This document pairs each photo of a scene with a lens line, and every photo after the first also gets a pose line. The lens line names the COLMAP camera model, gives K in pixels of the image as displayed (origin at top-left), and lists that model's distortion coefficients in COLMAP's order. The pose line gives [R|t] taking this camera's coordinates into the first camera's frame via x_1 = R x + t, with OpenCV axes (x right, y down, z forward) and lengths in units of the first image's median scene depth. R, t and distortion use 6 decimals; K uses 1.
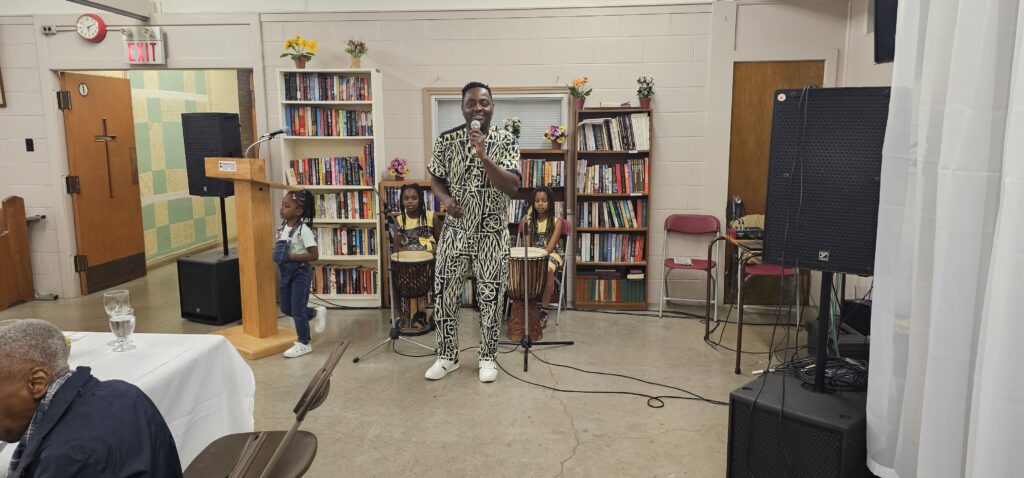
lens RADIAL K [[662.8, 0, 509.7], [0, 662.8, 239.3], [0, 0, 1]] dist [0.022487, -0.024660]
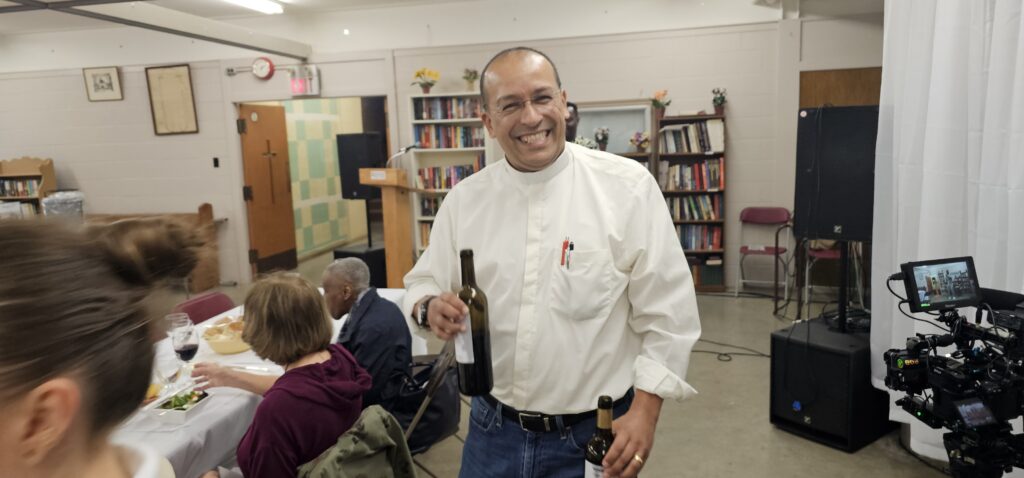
lens RADIAL K [[662.8, 0, 504.2], [0, 662.8, 230.6], [0, 0, 1]] dist [0.022487, -0.024660]
pose [[0.989822, -0.014391, -0.141579, -0.003909], [0.011944, 0.999764, -0.018120, 0.017943], [0.141807, 0.016245, 0.989761, -0.178569]]
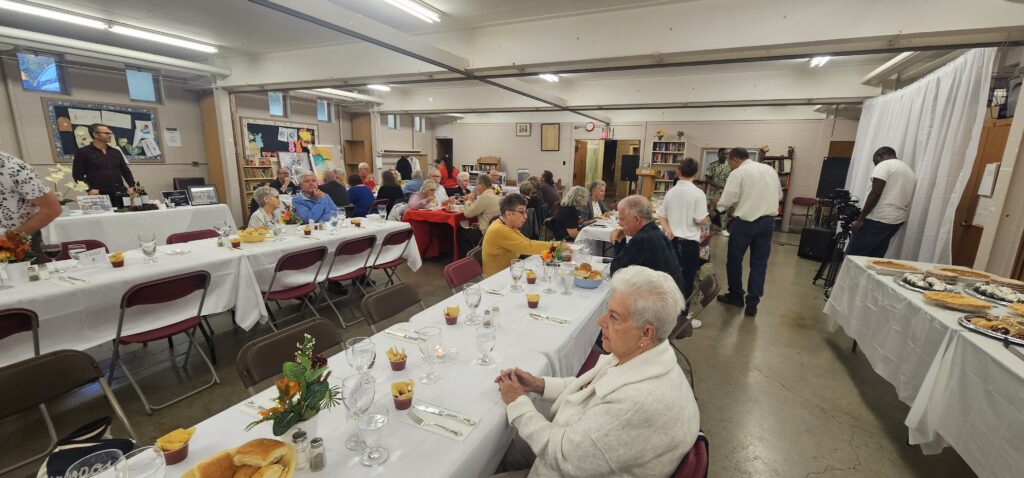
lens RADIAL K [[425.2, 0, 512.9], [0, 425.2, 259.6], [0, 0, 1]] dist [0.004345, 0.000032]
pose [[0.916858, 0.119281, -0.380977, -0.122134], [-0.090357, 0.991558, 0.092995, 0.158145], [0.388853, -0.050839, 0.919896, -1.056302]]
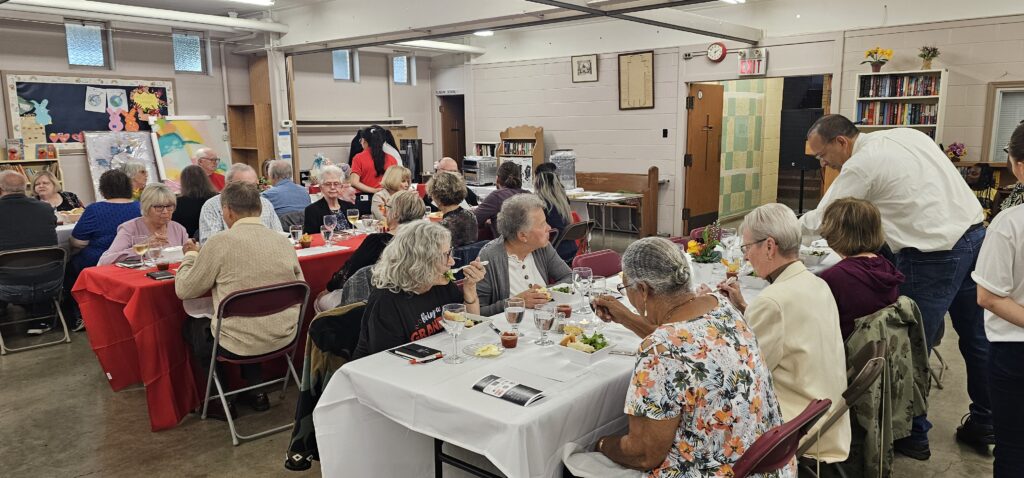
lens RADIAL K [[662.8, 0, 519.8], [0, 662.8, 247.5], [0, 0, 1]] dist [0.022487, -0.024660]
pose [[0.795542, 0.100539, -0.597498, -0.058559], [-0.084359, 0.994911, 0.055089, 0.065870], [0.599997, 0.006579, 0.799975, -0.431468]]
